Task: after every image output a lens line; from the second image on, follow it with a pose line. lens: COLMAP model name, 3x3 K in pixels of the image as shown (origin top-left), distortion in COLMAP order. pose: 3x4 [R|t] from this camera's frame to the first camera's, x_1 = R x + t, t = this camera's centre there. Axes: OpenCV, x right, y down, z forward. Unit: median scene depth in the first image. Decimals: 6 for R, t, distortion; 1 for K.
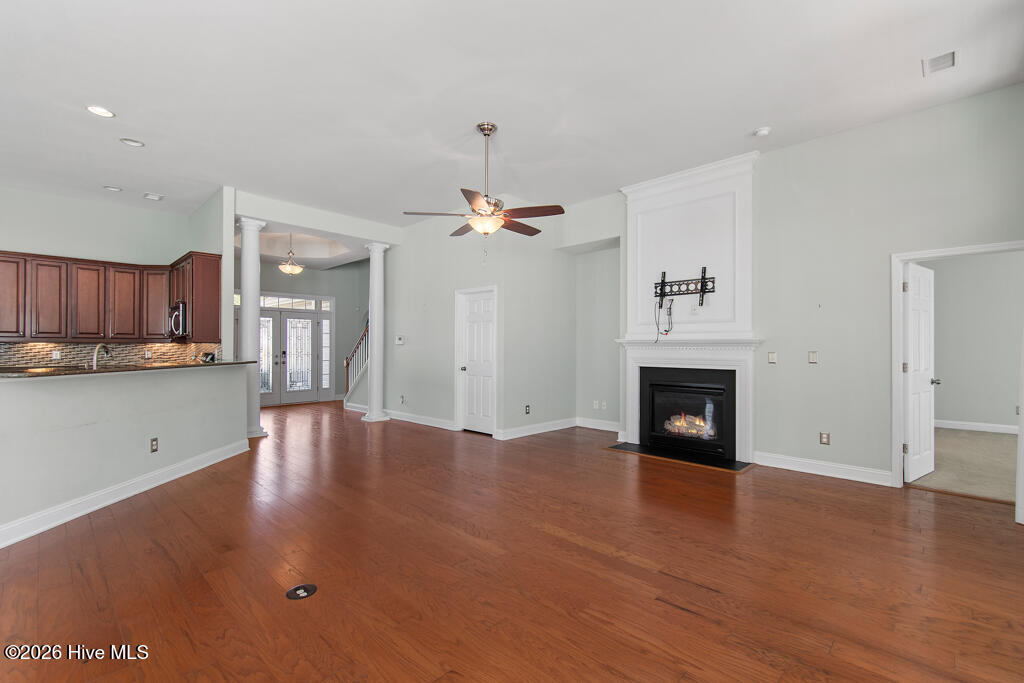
lens RADIAL K [[454.2, 0, 516.1], [0, 454.2, 343.8], [0, 0, 1]] dist [-0.000617, -0.000649]
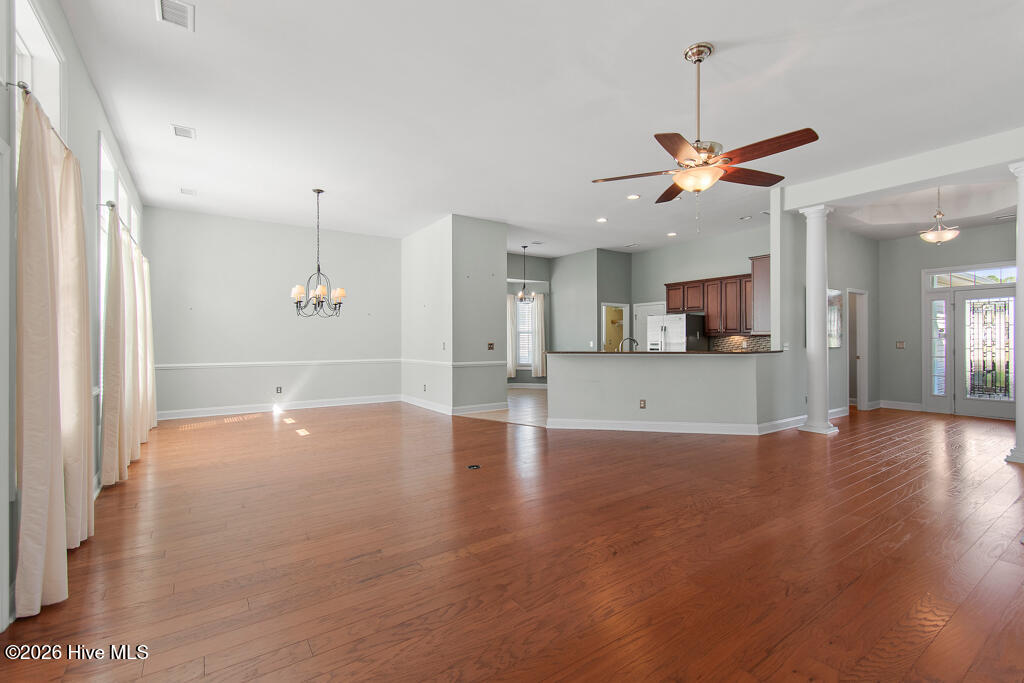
lens RADIAL K [[454.2, 0, 509.9], [0, 454.2, 339.7], [0, 0, 1]] dist [-0.000617, -0.000649]
pose [[-0.207136, -0.000273, -0.978312, 0.553919], [0.012409, 0.999919, -0.002906, 0.004856], [0.978233, -0.012742, -0.207116, 0.624167]]
